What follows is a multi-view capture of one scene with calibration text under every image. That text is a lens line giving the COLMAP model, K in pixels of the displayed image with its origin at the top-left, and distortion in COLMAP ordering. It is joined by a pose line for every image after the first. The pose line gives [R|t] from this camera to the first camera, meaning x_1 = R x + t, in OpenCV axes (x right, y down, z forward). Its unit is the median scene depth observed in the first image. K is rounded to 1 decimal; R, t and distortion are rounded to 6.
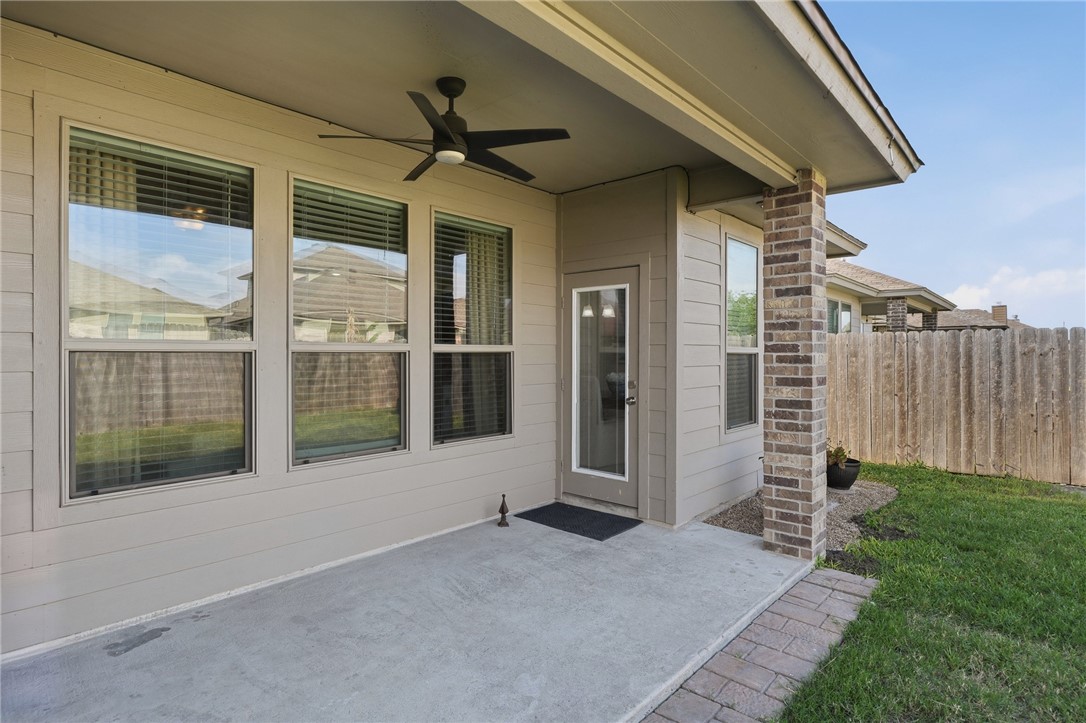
lens RADIAL K [[572.8, 0, 529.7], [0, 572.8, 356.3], [0, 0, 1]] dist [-0.001402, -0.000696]
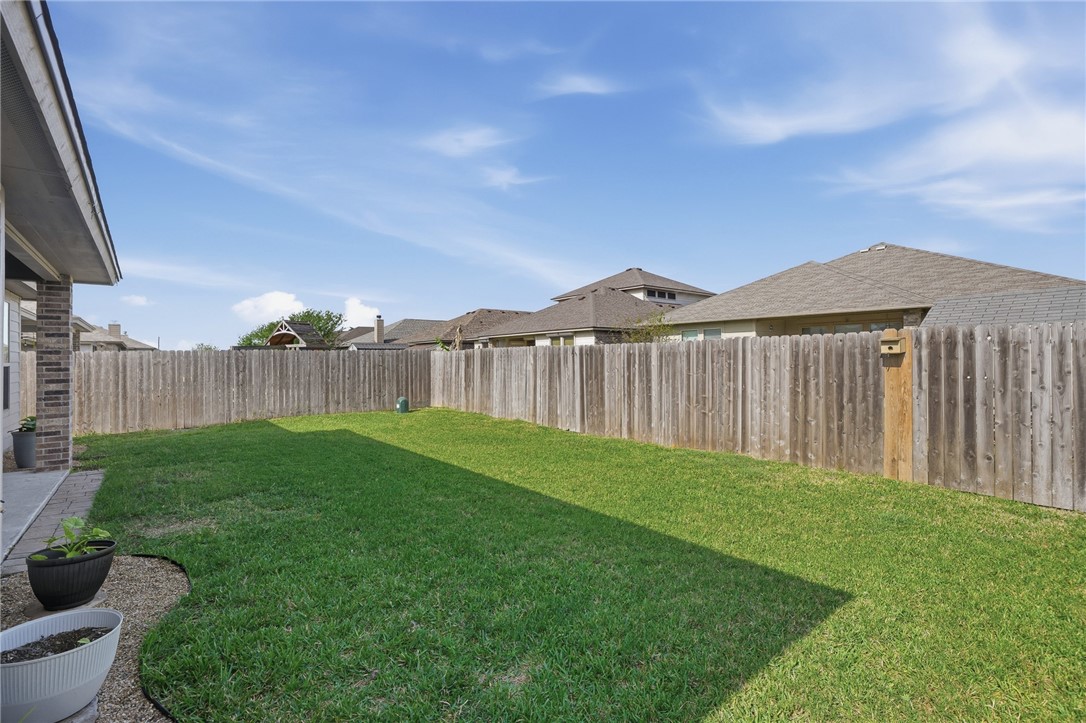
lens RADIAL K [[487.9, 0, 536.2], [0, 487.9, 351.1], [0, 0, 1]] dist [-0.002976, -0.000725]
pose [[0.158355, 0.012681, 0.987301, -0.903445], [0.014500, 0.999780, -0.015167, -0.008586], [-0.987276, 0.016718, 0.158137, -0.862984]]
